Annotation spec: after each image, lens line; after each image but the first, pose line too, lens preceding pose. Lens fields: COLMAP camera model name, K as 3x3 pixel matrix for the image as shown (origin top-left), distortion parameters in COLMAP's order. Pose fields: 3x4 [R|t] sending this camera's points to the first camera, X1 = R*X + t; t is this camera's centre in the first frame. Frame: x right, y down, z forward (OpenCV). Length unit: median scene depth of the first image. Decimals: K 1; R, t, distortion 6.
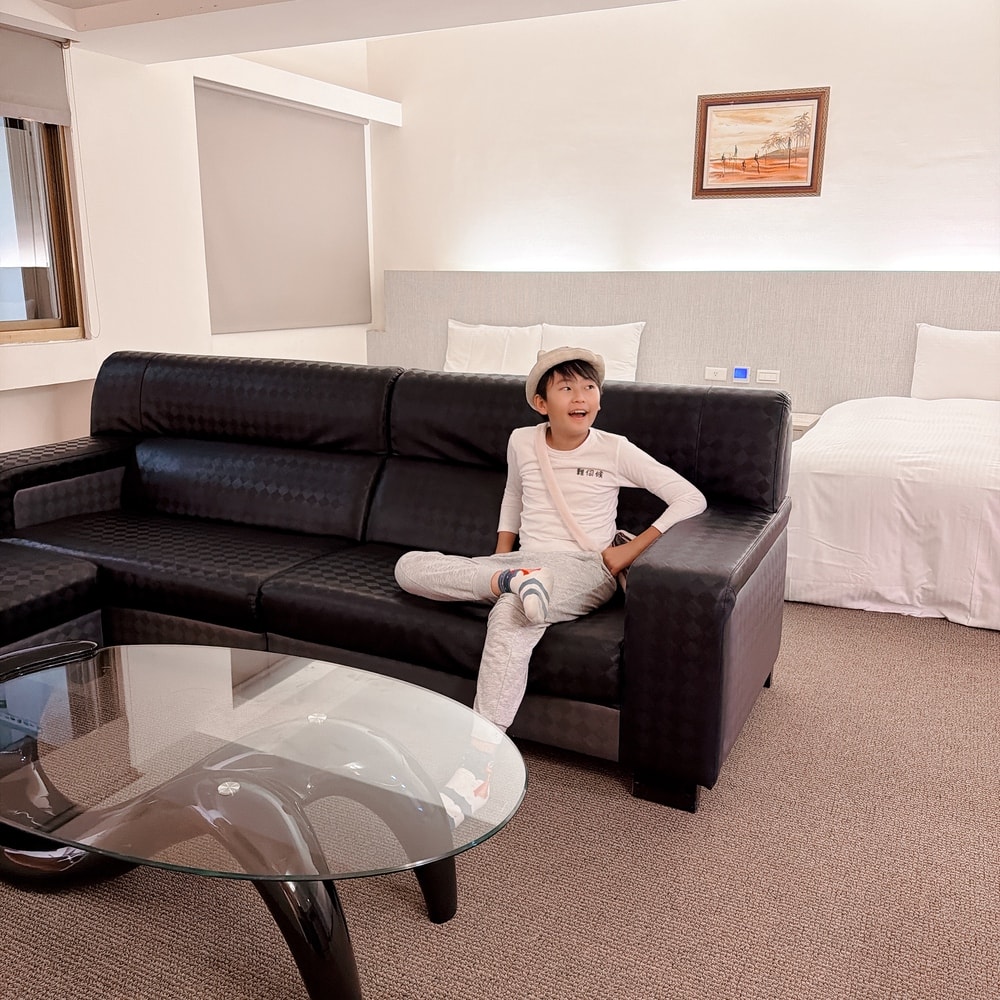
lens RADIAL K [[921.7, 0, 502.8], [0, 921.7, 516.8], [0, 0, 1]] dist [0.121336, -0.222442]
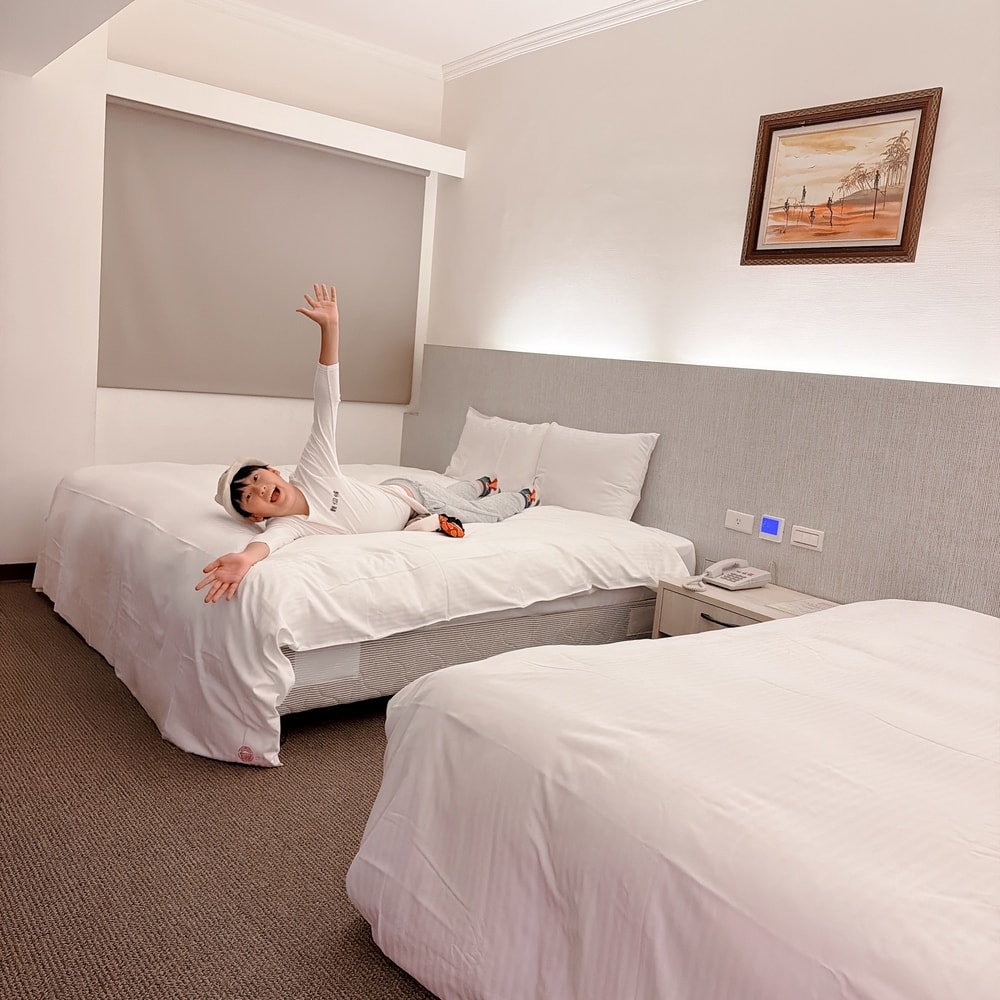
lens RADIAL K [[921.7, 0, 502.8], [0, 921.7, 516.8], [0, 0, 1]] dist [0.121336, -0.222442]
pose [[0.899676, 0.148777, -0.410424, 0.365185], [-0.194822, 0.978157, -0.072484, -0.080906], [0.390675, 0.145171, 0.909010, 0.355058]]
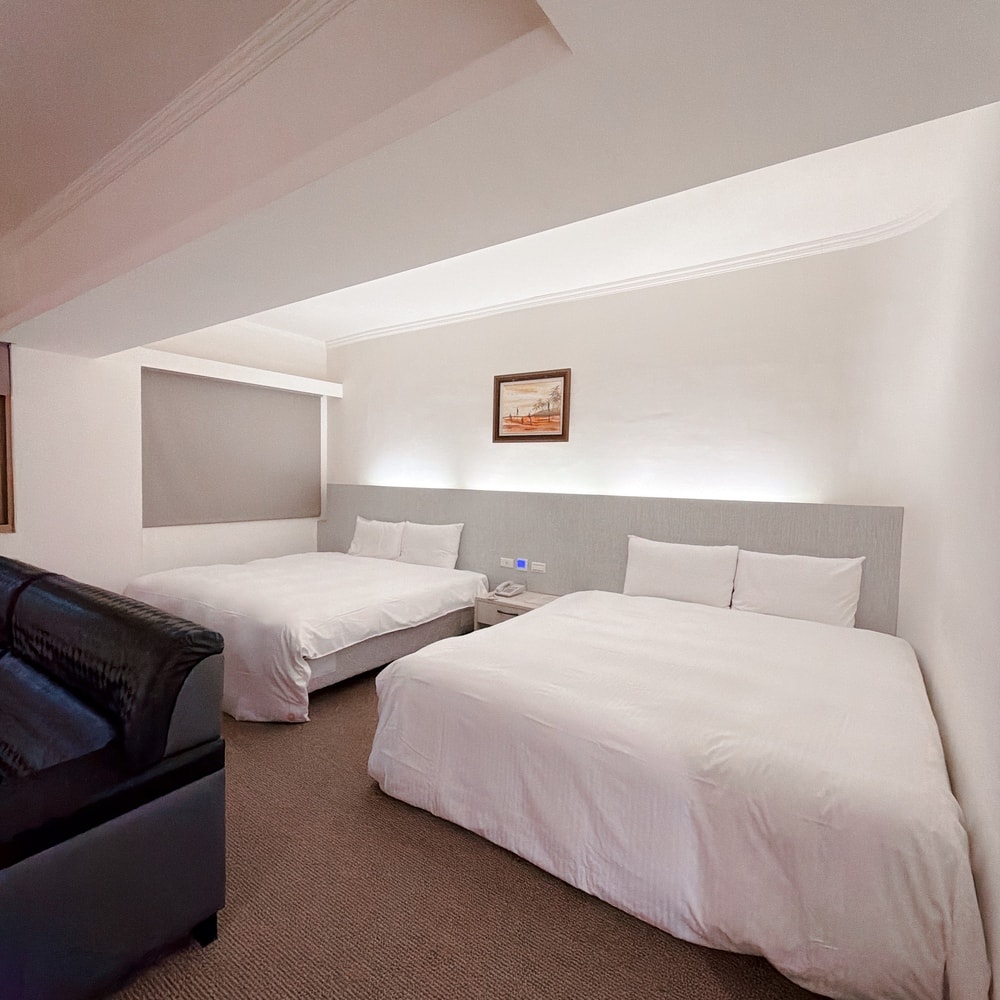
lens RADIAL K [[527.1, 0, 499.1], [0, 527.1, 510.2], [0, 0, 1]] dist [0.001263, -0.000127]
pose [[0.988465, 0.026573, -0.149101, 0.348882], [-0.055426, 0.979662, -0.192849, -0.083266], [0.140944, 0.198889, 0.969834, 0.238853]]
